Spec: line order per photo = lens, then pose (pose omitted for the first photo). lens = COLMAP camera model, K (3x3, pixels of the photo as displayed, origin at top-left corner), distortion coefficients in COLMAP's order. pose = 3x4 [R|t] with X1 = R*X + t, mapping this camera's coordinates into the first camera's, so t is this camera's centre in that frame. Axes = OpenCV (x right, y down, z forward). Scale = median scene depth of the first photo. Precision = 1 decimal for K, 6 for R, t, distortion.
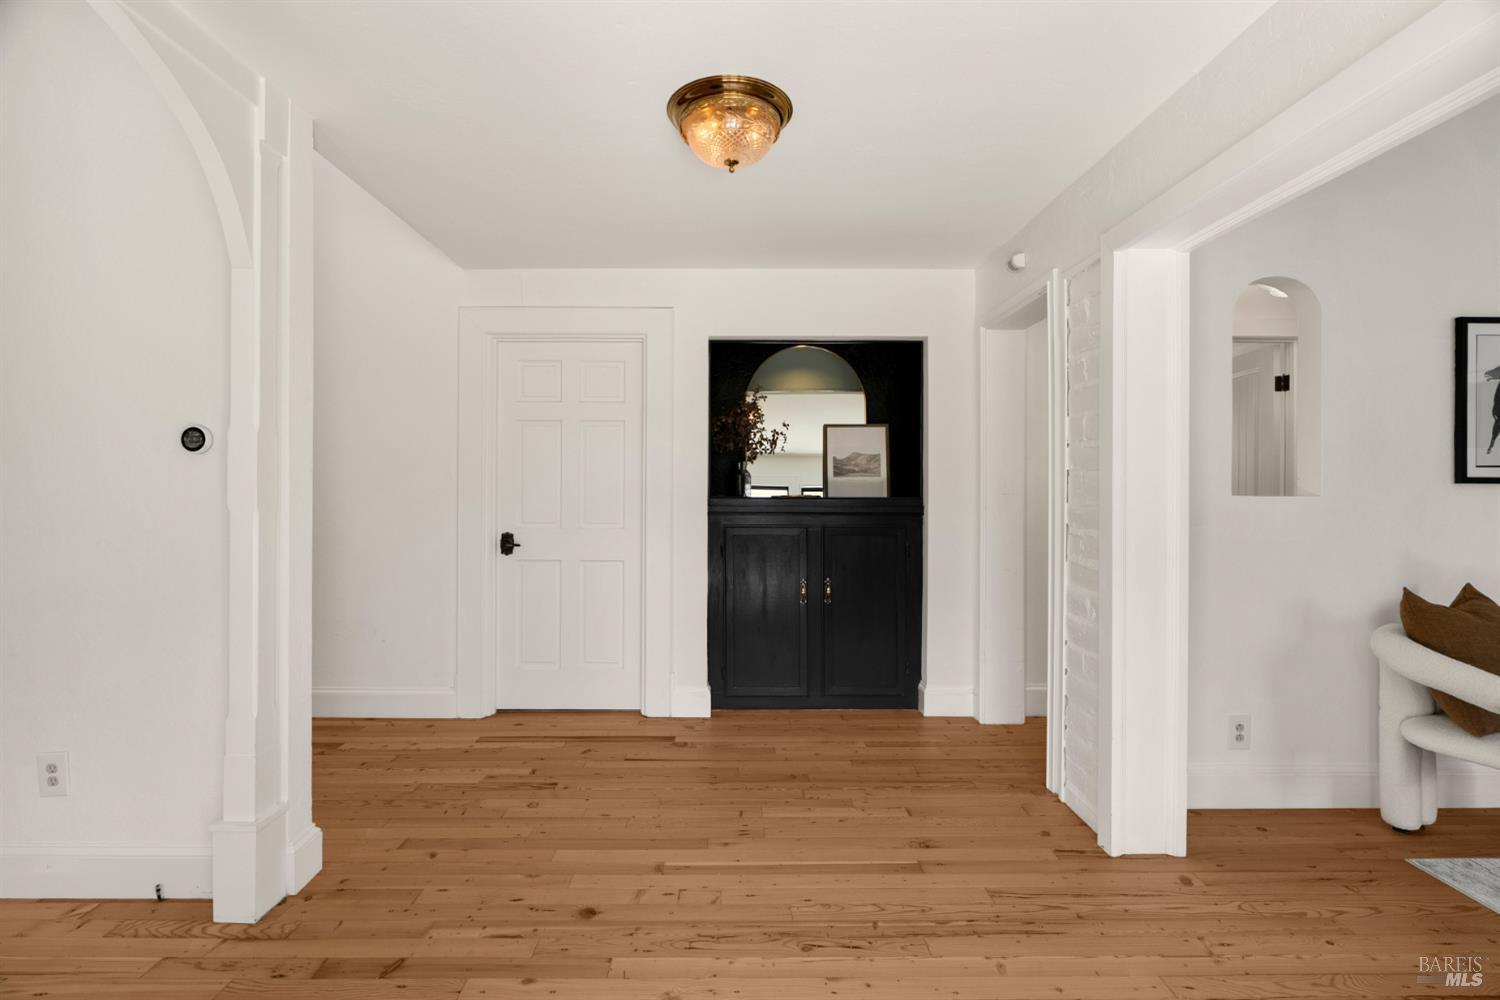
lens RADIAL K [[675.8, 0, 751.6], [0, 675.8, 493.0], [0, 0, 1]] dist [-0.001244, 0.000305]
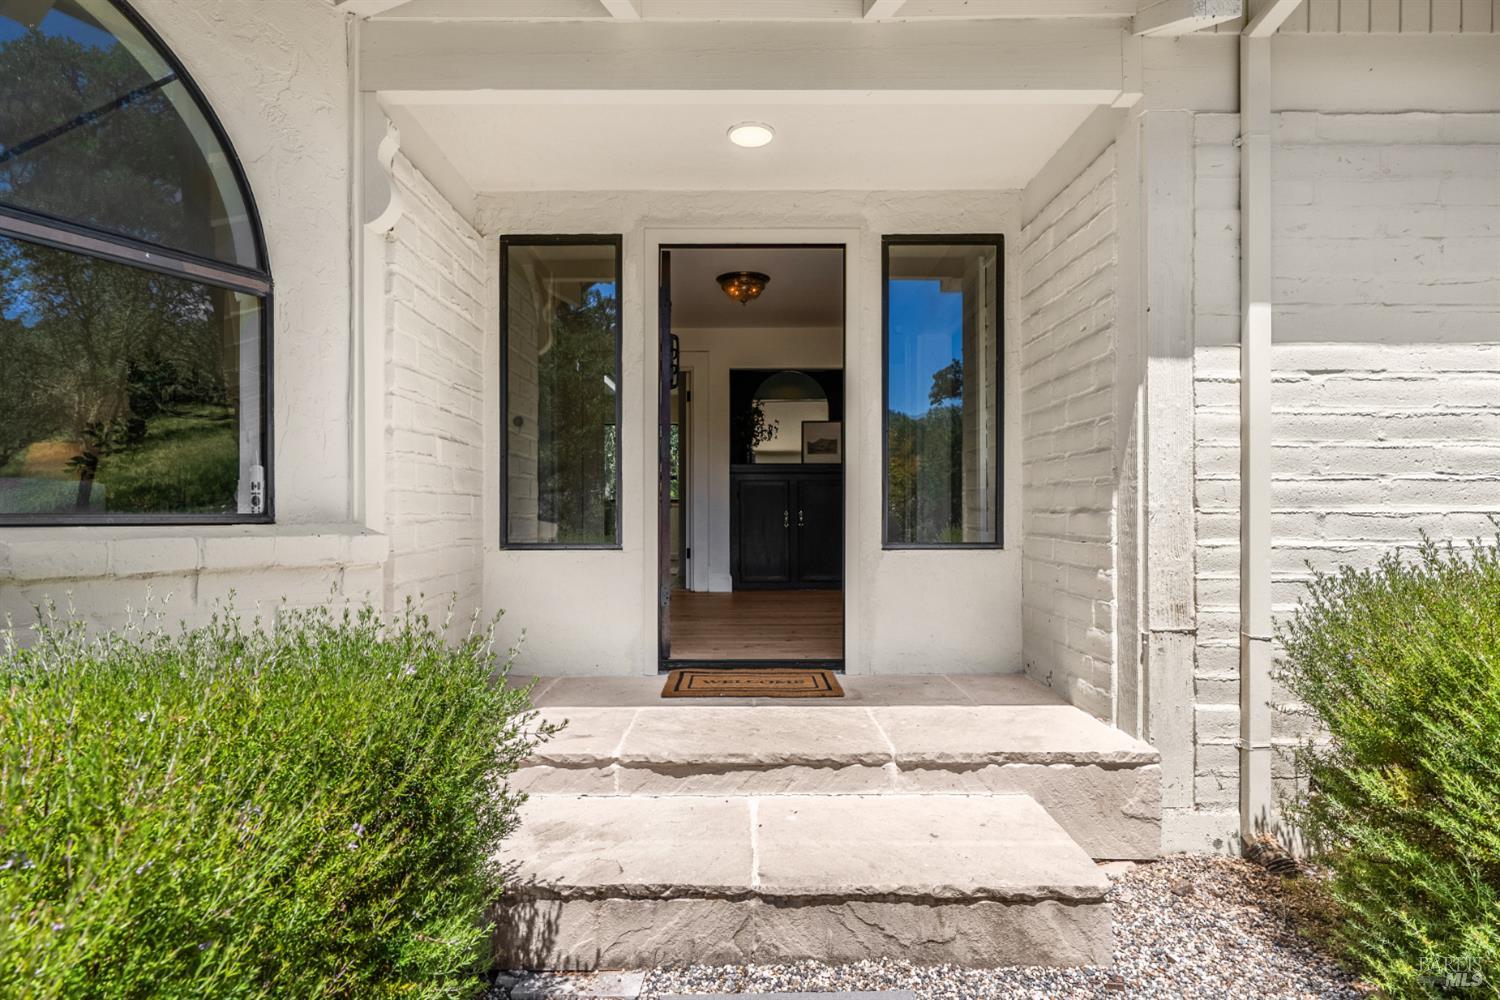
lens RADIAL K [[675.8, 0, 751.6], [0, 675.8, 493.0], [0, 0, 1]] dist [-0.001244, 0.000305]
pose [[0.999870, -0.003716, -0.015713, 0.016041], [0.003550, 0.999938, -0.010564, 0.097485], [0.015751, 0.010507, 0.999821, -0.680529]]
